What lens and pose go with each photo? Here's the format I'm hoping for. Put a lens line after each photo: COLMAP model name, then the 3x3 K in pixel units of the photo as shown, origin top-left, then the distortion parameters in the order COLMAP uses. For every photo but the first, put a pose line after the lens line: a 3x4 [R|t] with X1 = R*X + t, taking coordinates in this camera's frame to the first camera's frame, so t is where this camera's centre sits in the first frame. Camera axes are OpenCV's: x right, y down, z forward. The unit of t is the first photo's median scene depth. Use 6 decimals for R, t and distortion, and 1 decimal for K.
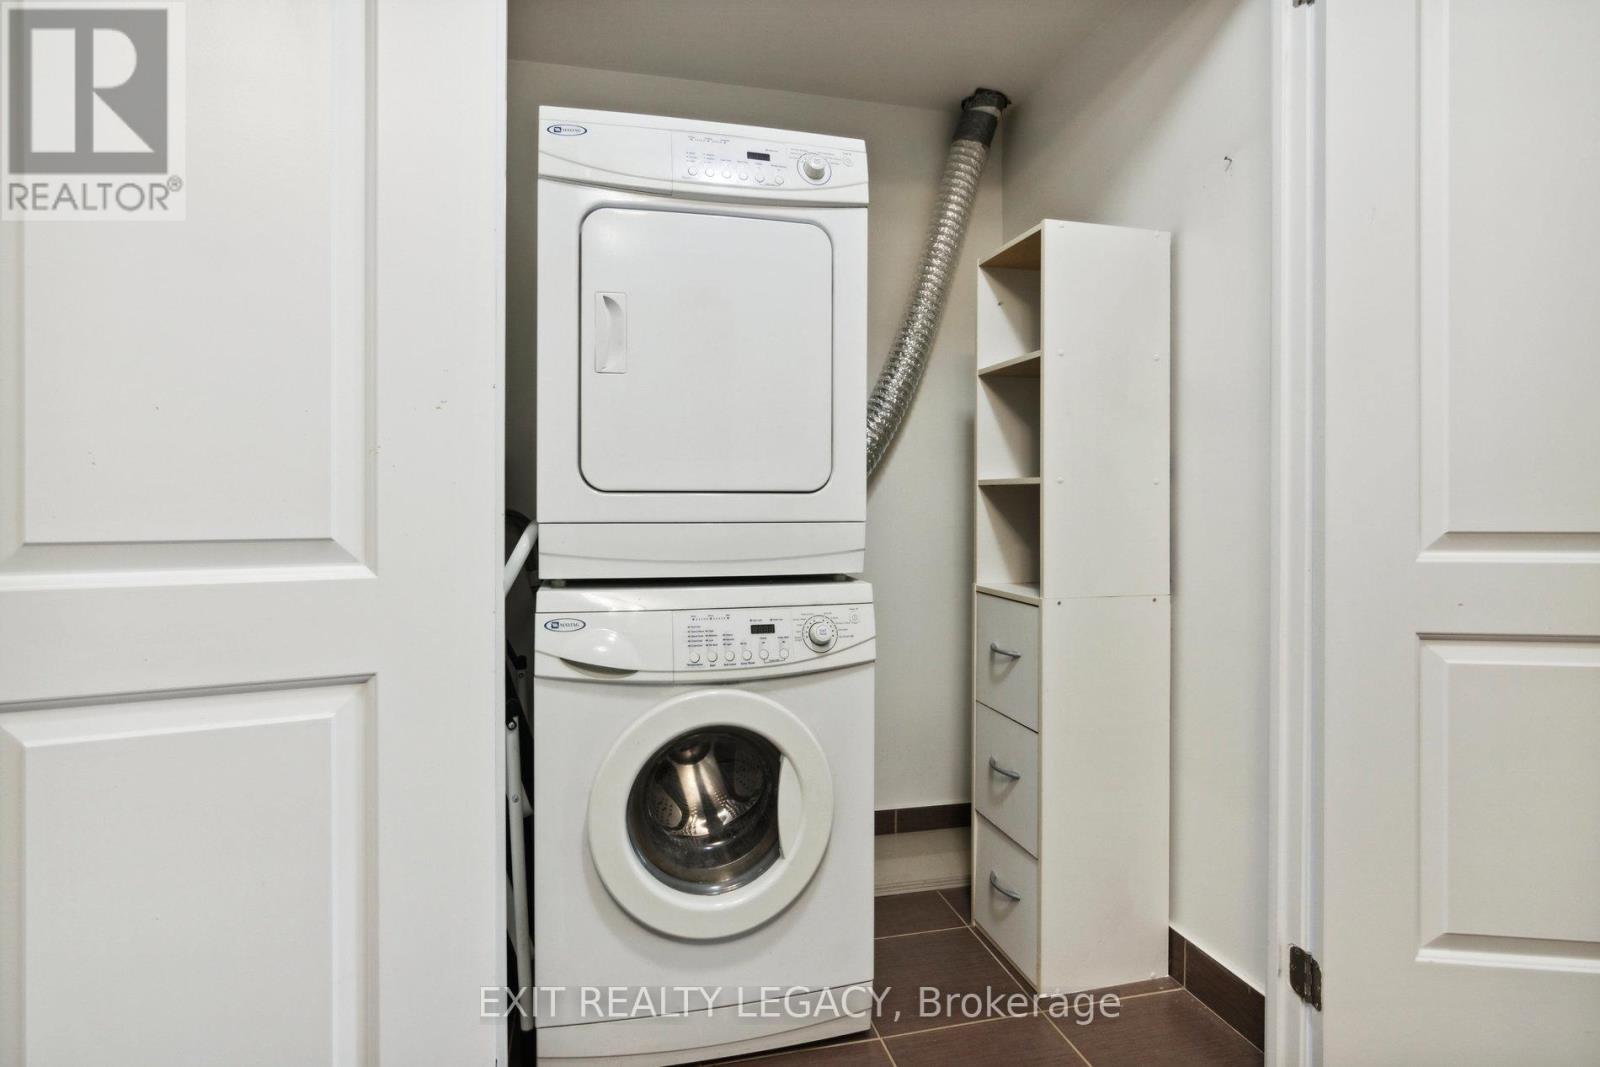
lens RADIAL K [[836.2, 0, 800.4], [0, 836.2, 509.6], [0, 0, 1]] dist [-0.001032, 0.000105]
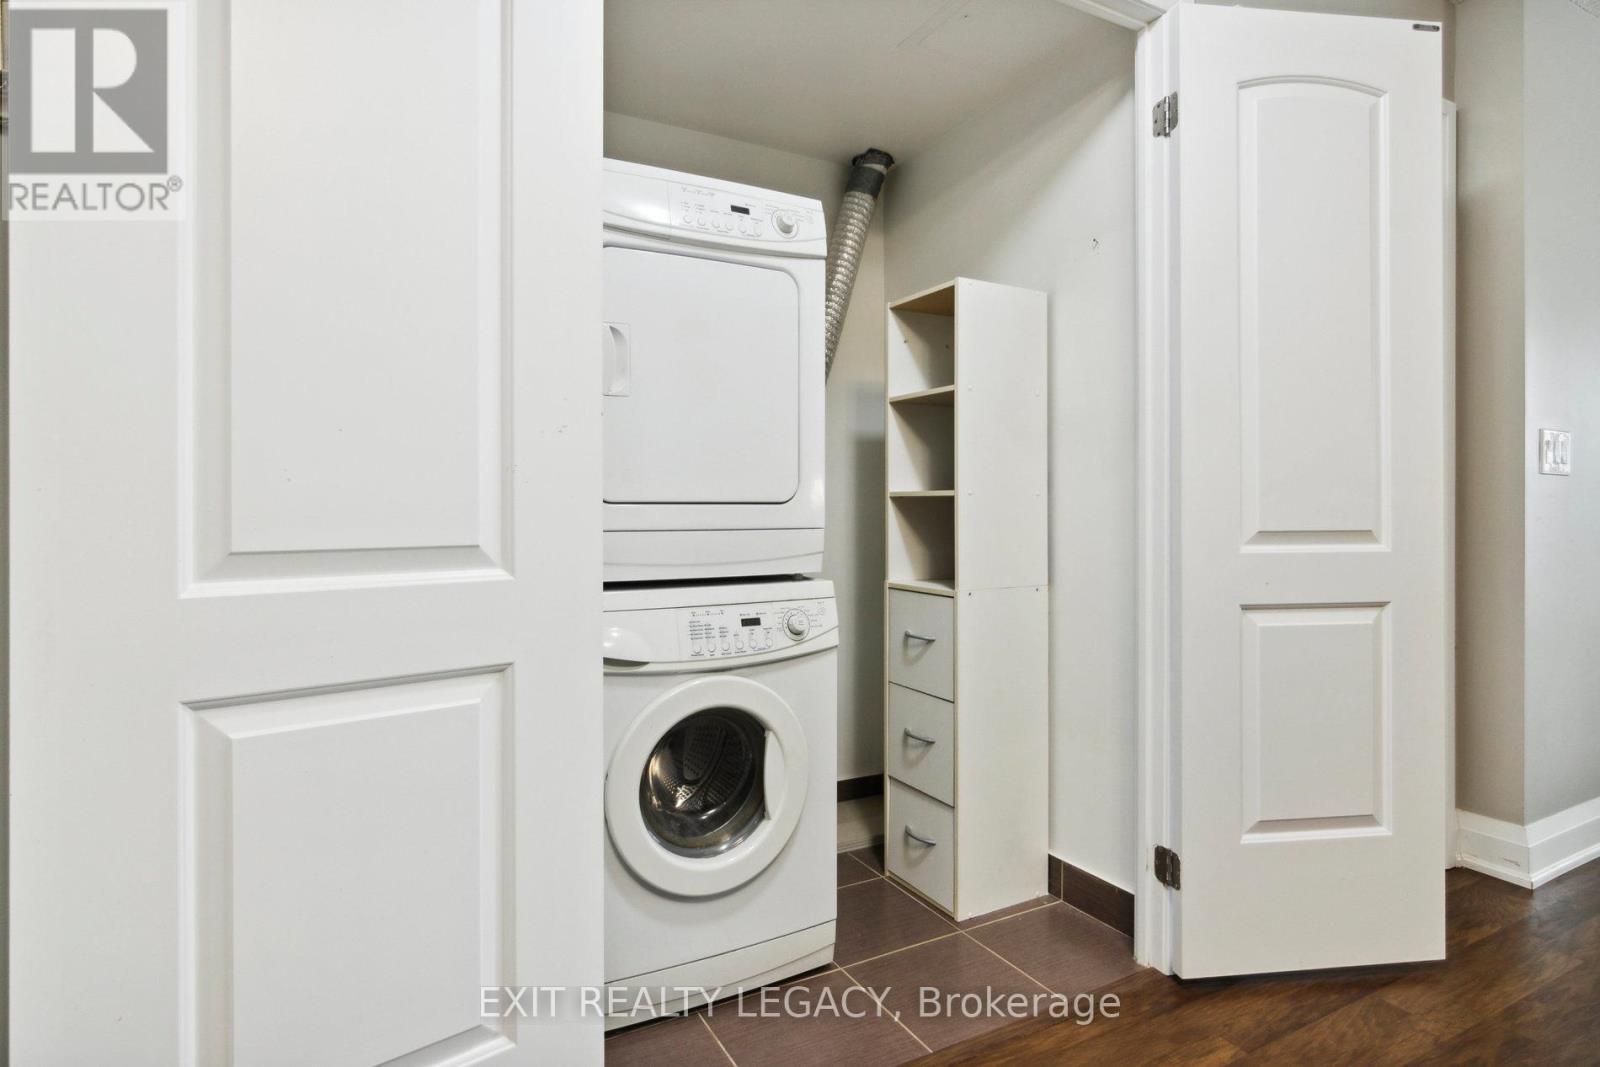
lens RADIAL K [[841.0, 0, 804.1], [0, 841.0, 517.1], [0, 0, 1]] dist [0.000116, 0.000053]
pose [[0.968176, -0.005660, 0.250208, -0.253859], [0.006045, 0.999981, -0.000773, -0.000313], [-0.250199, 0.002261, 0.968192, -0.135150]]
